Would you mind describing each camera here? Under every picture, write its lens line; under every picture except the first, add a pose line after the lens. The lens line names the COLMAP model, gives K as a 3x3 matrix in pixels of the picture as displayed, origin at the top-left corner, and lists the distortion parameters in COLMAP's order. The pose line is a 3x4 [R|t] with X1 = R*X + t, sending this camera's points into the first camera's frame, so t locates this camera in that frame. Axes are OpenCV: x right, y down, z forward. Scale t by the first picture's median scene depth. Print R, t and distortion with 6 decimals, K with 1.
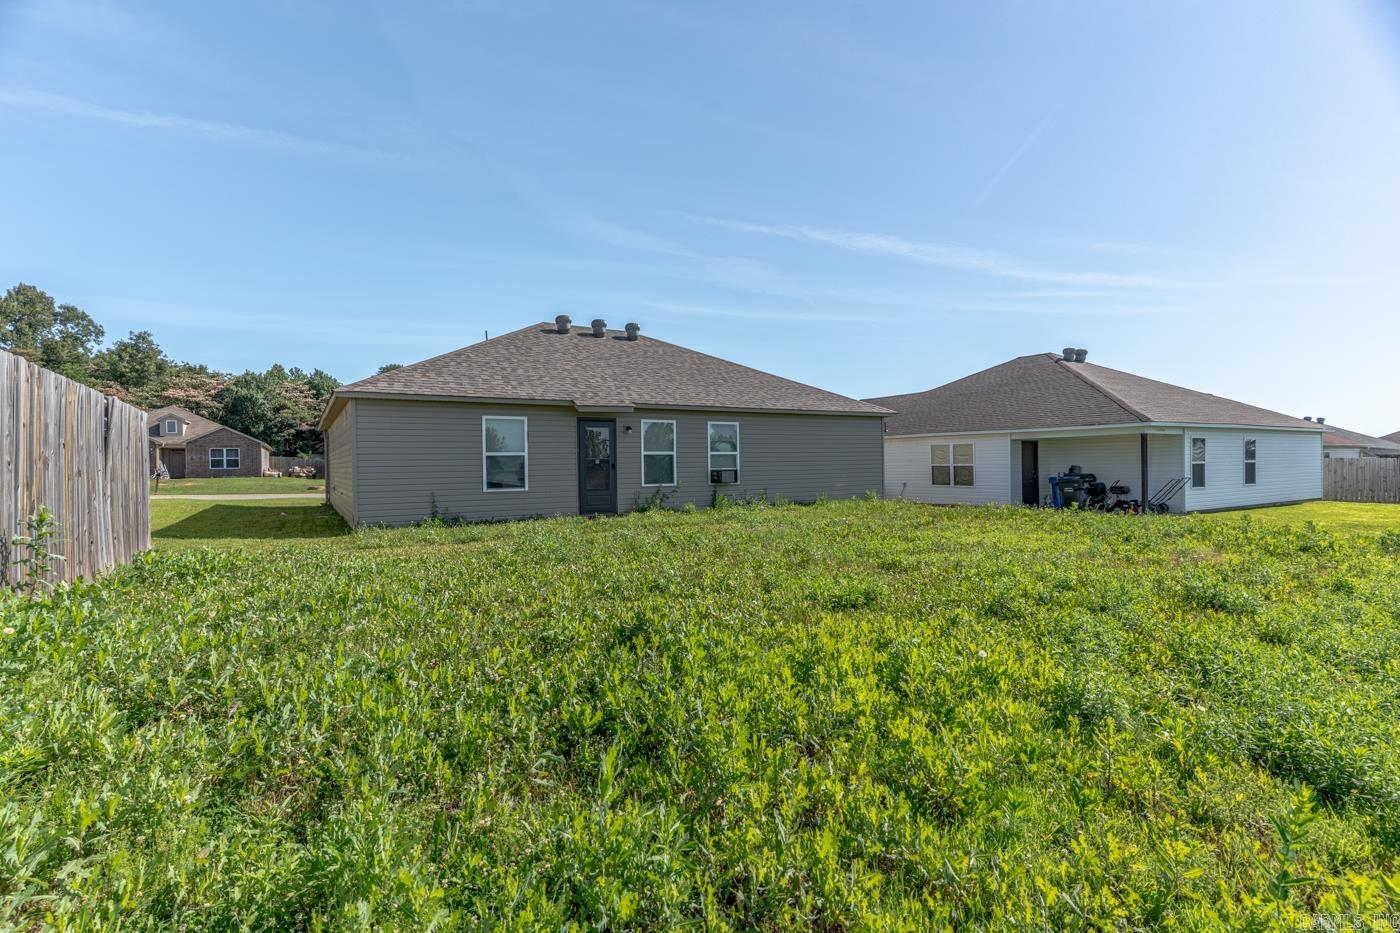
lens RADIAL K [[671.0, 0, 695.0], [0, 671.0, 481.4], [0, 0, 1]] dist [-0.001648, -0.000166]
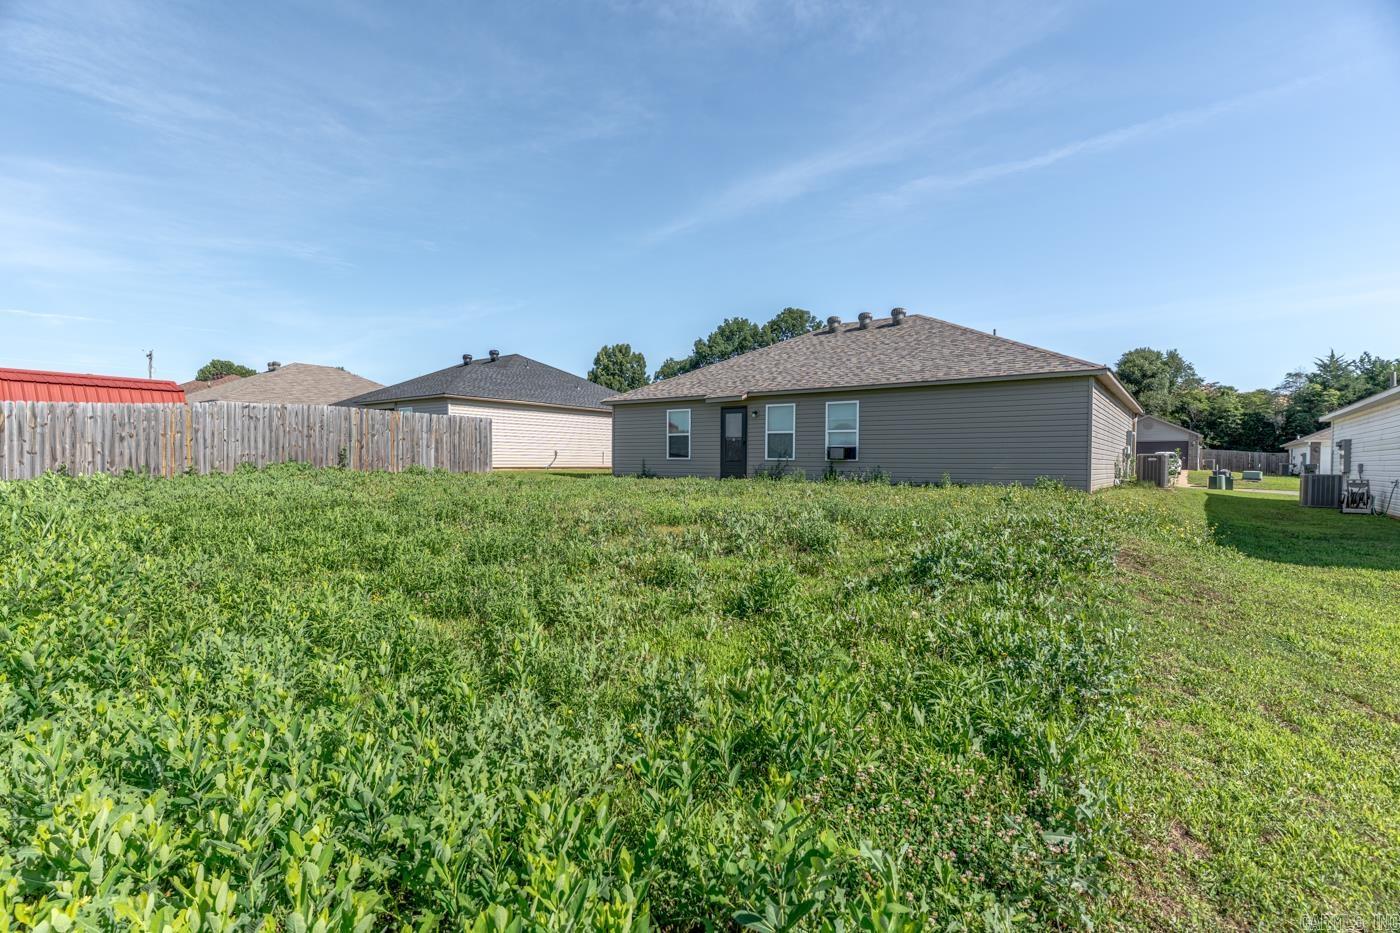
lens RADIAL K [[648.3, 0, 702.1], [0, 648.3, 466.2], [0, 0, 1]] dist [-0.000282, -0.000251]
pose [[0.391048, 0.030342, -0.919870, 0.714380], [-0.028731, 0.999372, 0.020750, -0.001547], [0.919922, 0.018315, 0.391674, 0.321171]]
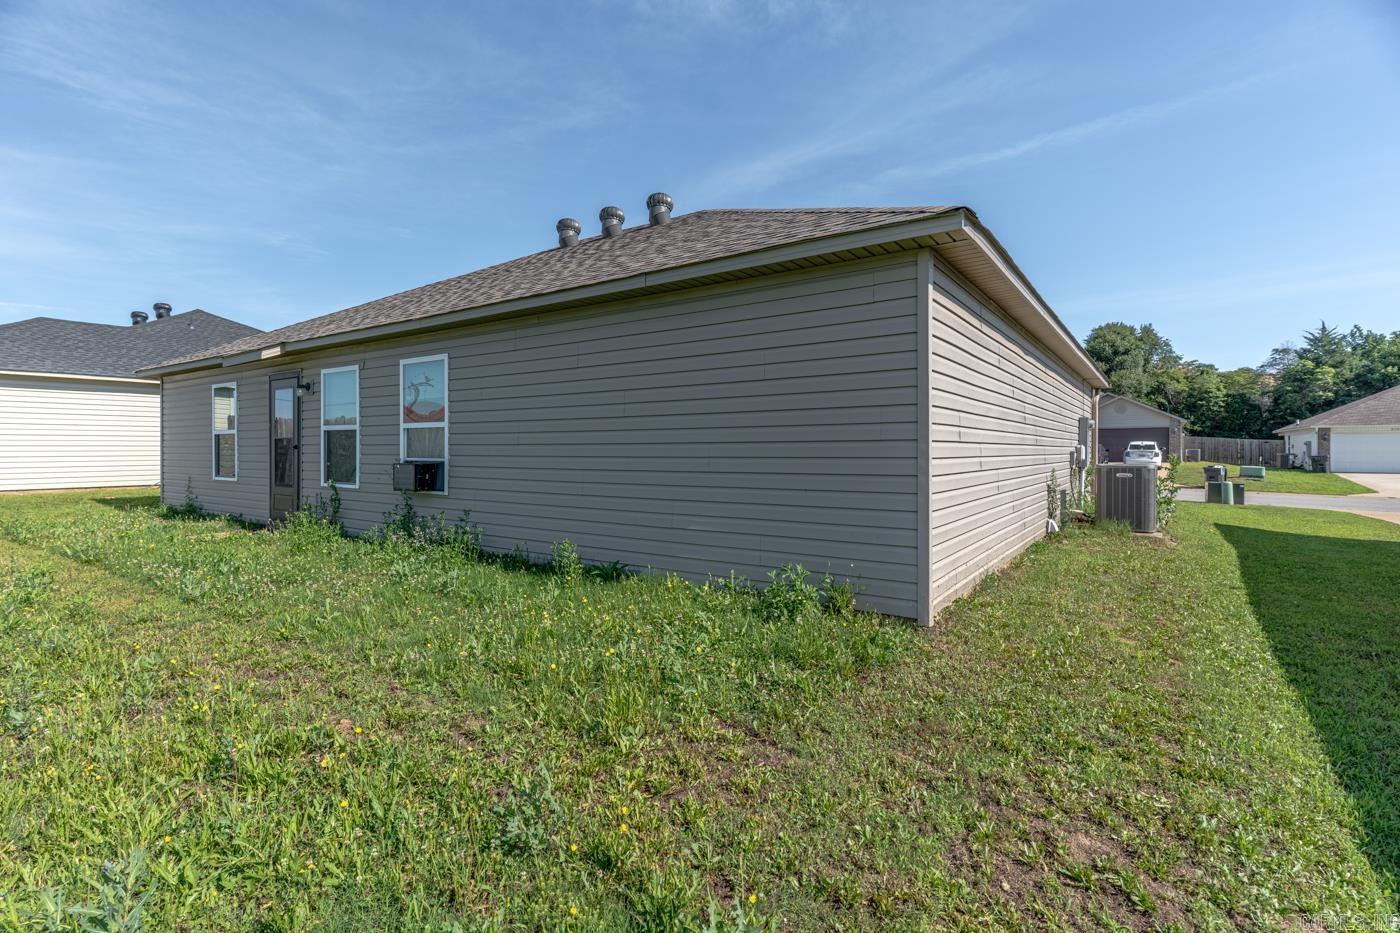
lens RADIAL K [[655.5, 0, 701.9], [0, 655.5, 430.0], [0, 0, 1]] dist [-0.001975, 0.000113]
pose [[0.419134, -0.005959, -0.907905, 0.422195], [-0.020098, 0.999673, -0.015840, -0.028208], [0.907702, 0.024886, 0.418877, 0.787919]]
